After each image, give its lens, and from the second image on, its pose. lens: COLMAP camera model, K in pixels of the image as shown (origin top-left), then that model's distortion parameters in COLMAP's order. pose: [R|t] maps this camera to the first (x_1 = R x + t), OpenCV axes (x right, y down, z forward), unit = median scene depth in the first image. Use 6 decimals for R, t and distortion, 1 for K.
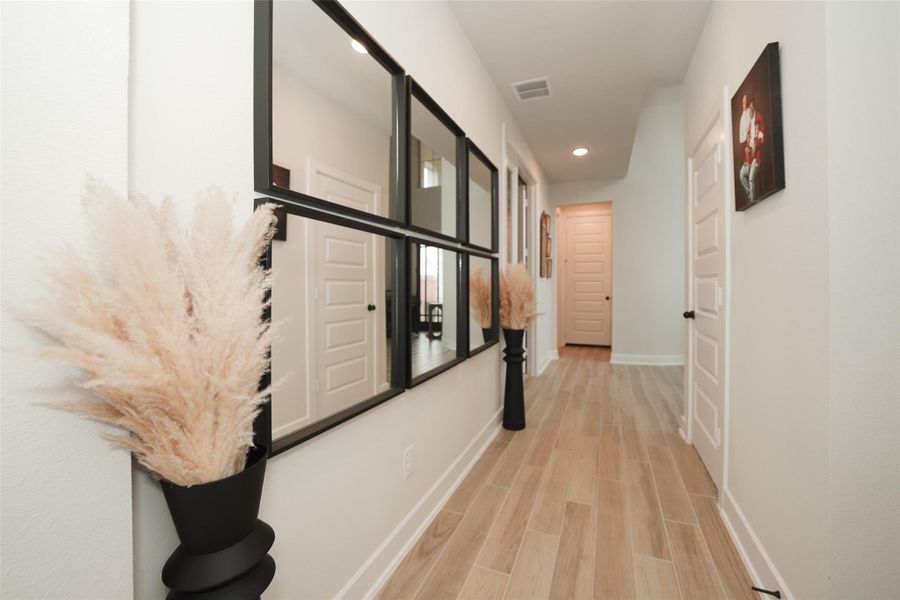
lens RADIAL K [[367.2, 0, 468.3], [0, 367.2, 290.2], [0, 0, 1]] dist [-0.001252, -0.000042]
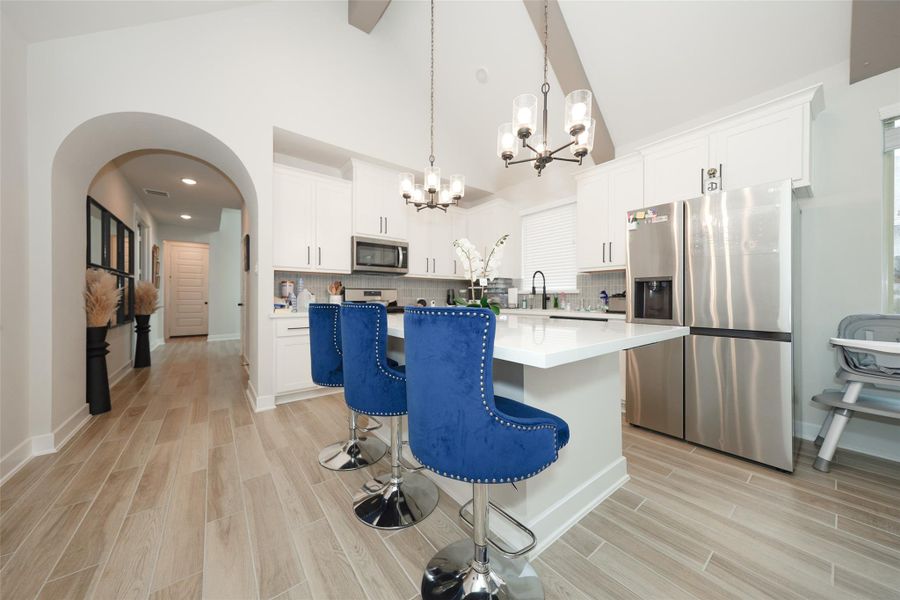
lens RADIAL K [[309.4, 0, 447.6], [0, 309.4, 301.0], [0, 0, 1]] dist [0.003498, 0.000179]
pose [[0.530046, 0.000544, 0.847969, -0.431305], [-0.000239, 1.000000, -0.000492, 0.035136], [-0.847969, 0.000058, 0.530046, -1.275770]]
